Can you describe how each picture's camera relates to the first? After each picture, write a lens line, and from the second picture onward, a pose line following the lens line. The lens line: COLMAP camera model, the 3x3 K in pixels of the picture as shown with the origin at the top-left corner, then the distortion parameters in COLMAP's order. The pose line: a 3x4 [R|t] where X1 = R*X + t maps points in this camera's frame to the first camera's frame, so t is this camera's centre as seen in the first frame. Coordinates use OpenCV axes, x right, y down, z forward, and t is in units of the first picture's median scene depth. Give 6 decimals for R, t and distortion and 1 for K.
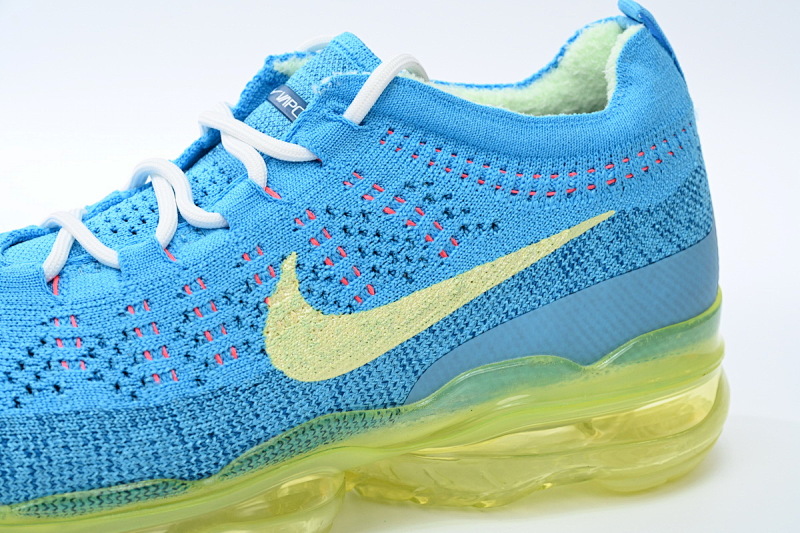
lens RADIAL K [[1618.1, 0, 402.6], [0, 1618.1, 264.3], [0, 0, 1]] dist [0.021466, 0.000000]
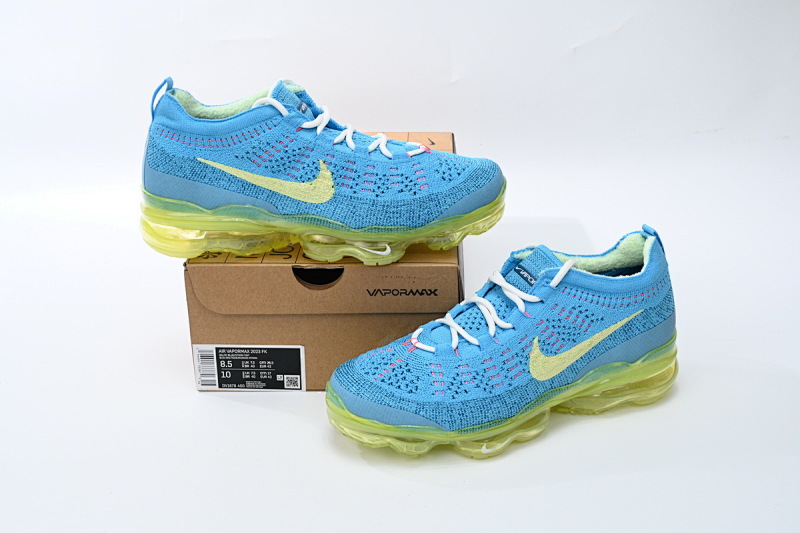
lens RADIAL K [[1056.9, 0, 397.5], [0, 1056.9, 270.3], [0, 0, 1]] dist [-0.036840, 0.000000]
pose [[0.998809, -0.035794, 0.033156, -0.359780], [0.031090, 0.990642, 0.132898, -0.366423], [-0.037603, -0.131708, 0.990575, -0.794340]]
